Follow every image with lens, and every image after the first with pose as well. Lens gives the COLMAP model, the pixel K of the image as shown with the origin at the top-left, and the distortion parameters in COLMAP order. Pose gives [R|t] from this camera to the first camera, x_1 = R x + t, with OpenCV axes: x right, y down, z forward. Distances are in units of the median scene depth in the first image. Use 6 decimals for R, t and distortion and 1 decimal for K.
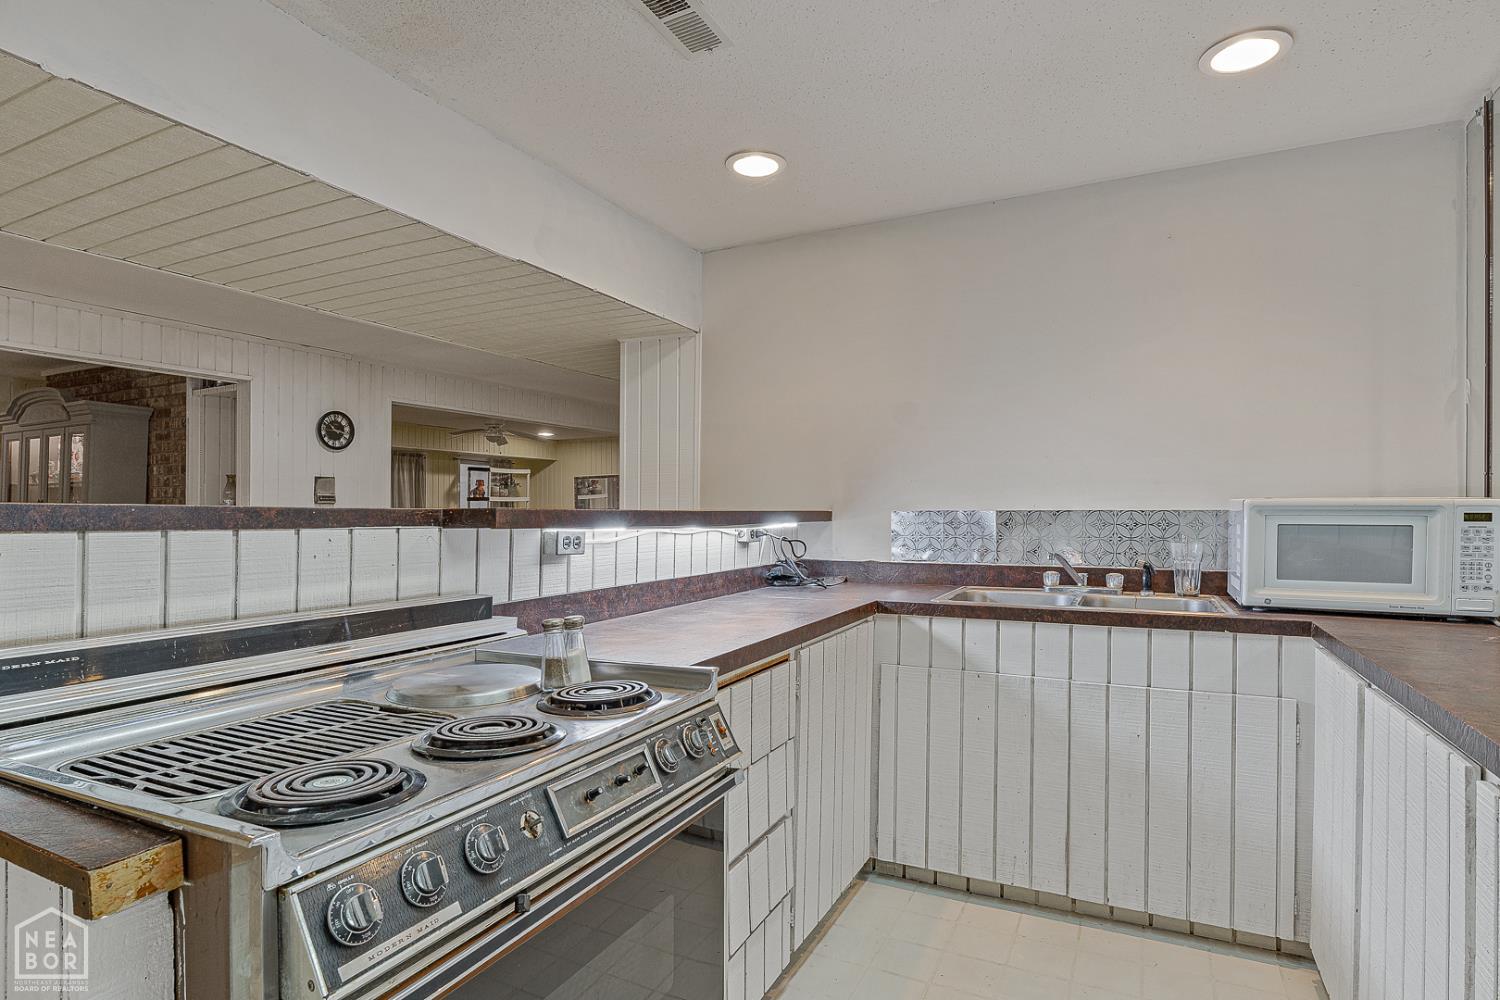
lens RADIAL K [[779.3, 0, 750.0], [0, 779.3, 500.0], [0, 0, 1]] dist [-0.002733, -0.001373]
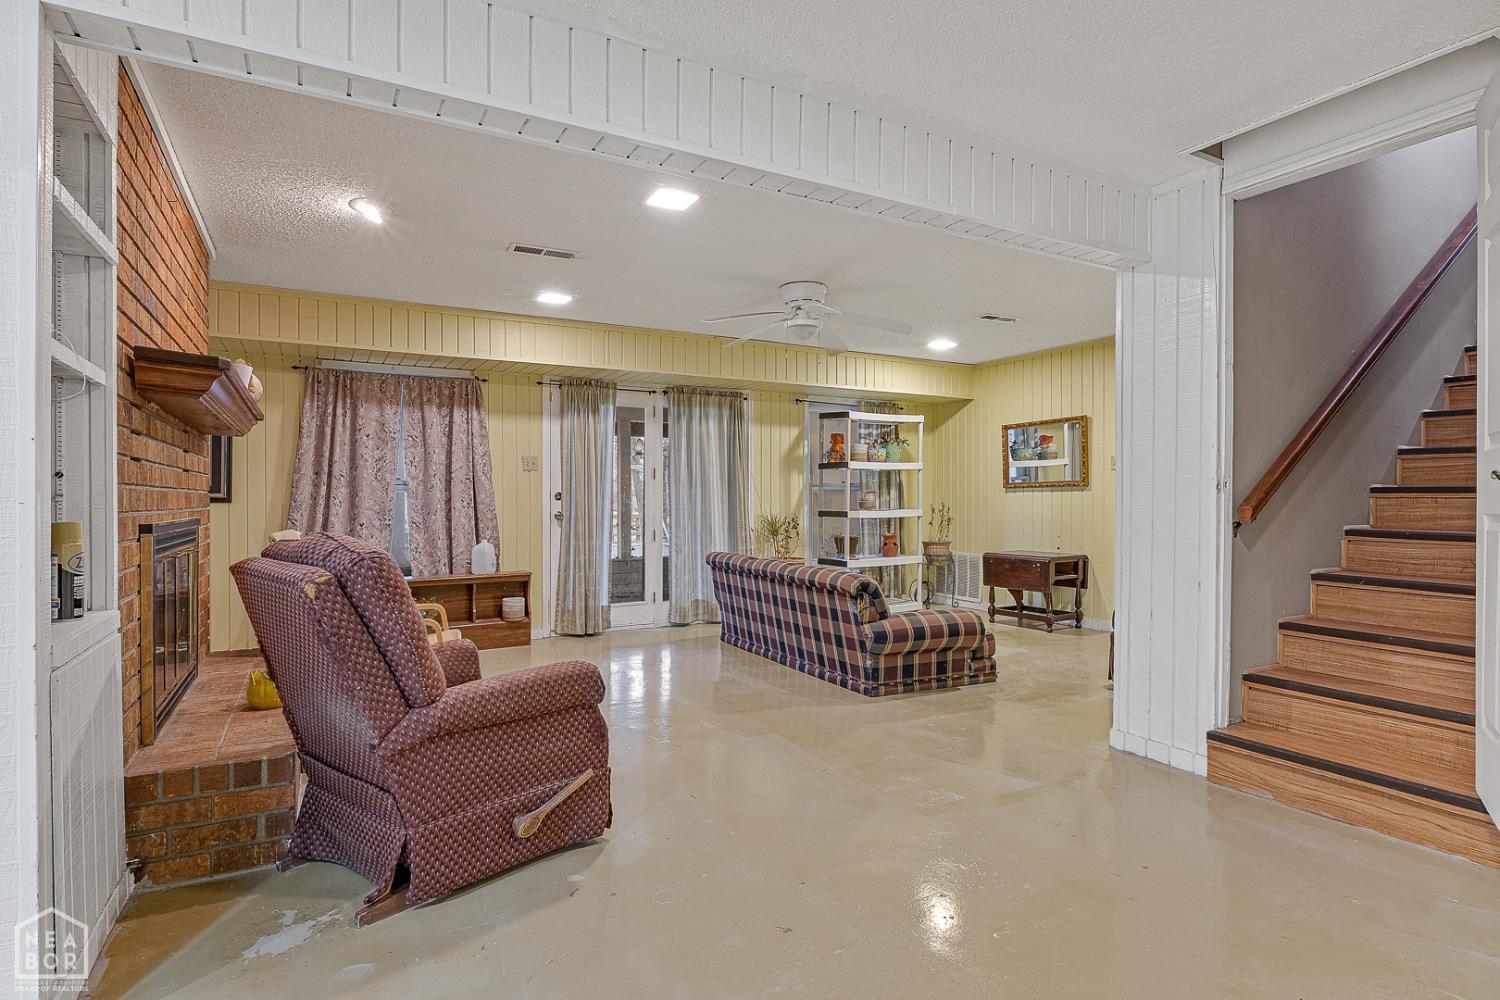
lens RADIAL K [[779.3, 0, 750.0], [0, 779.3, 500.0], [0, 0, 1]] dist [-0.002733, -0.001373]
pose [[0.827843, 0.004103, -0.560945, -0.138717], [0.007136, 0.999815, 0.017843, 0.029652], [0.560915, -0.018774, 0.827661, 0.988057]]
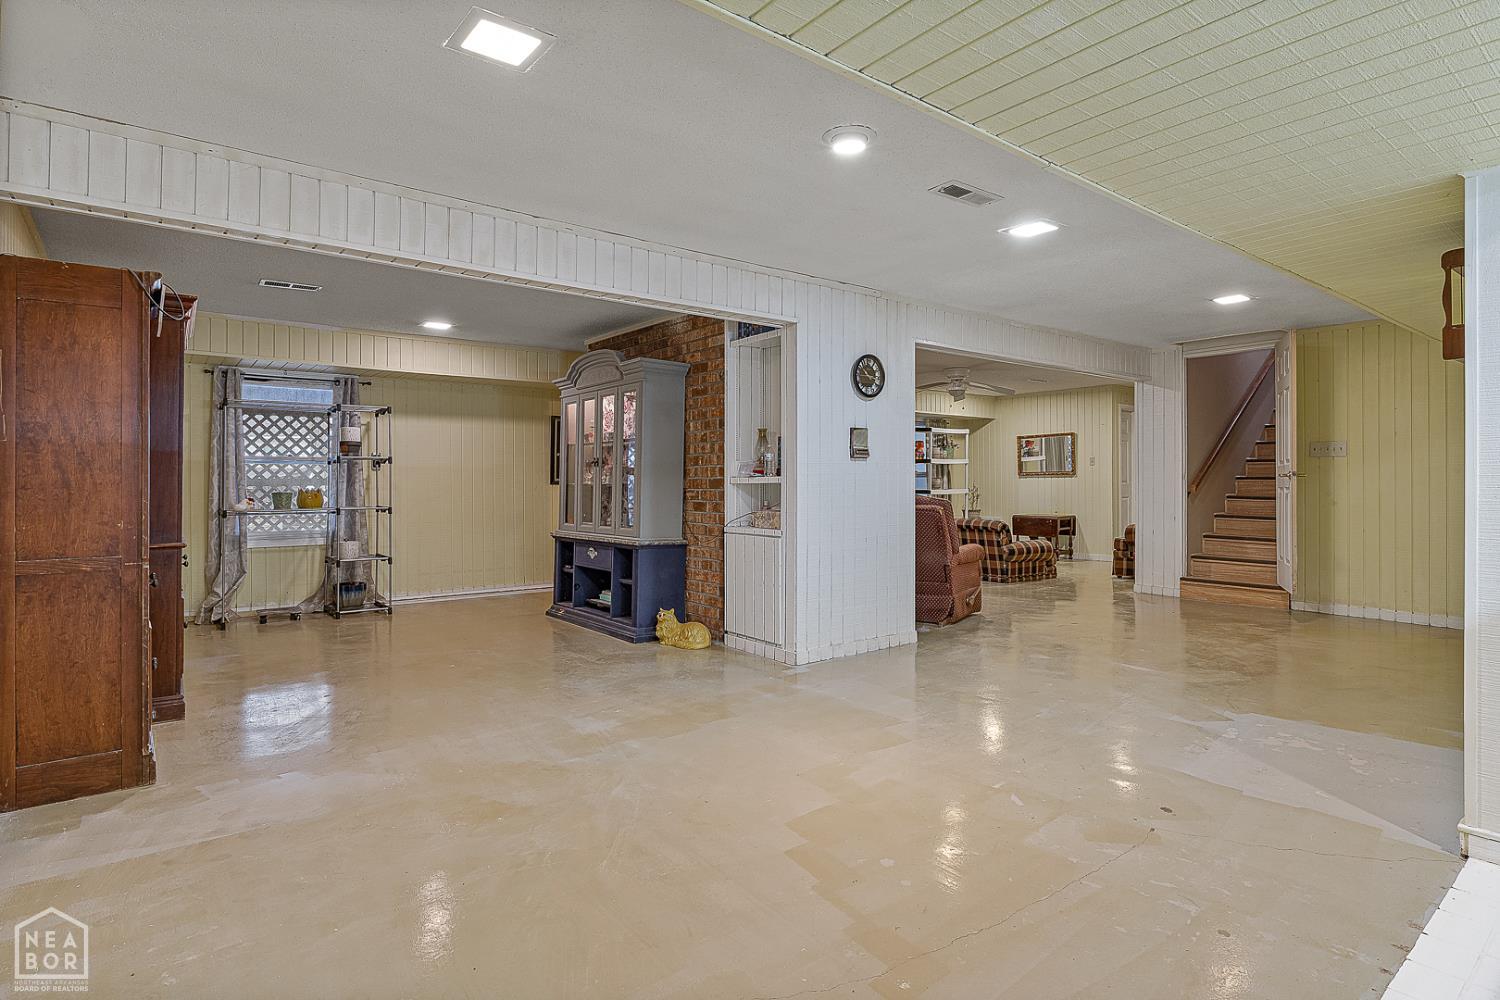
lens RADIAL K [[781.7, 0, 750.6], [0, 781.7, 468.3], [0, 0, 1]] dist [-0.018137, 0.000413]
pose [[0.902515, -0.004506, -0.430635, -0.263786], [0.004161, 0.999990, -0.001743, 0.017245], [0.430639, -0.000219, 0.902524, 0.129766]]
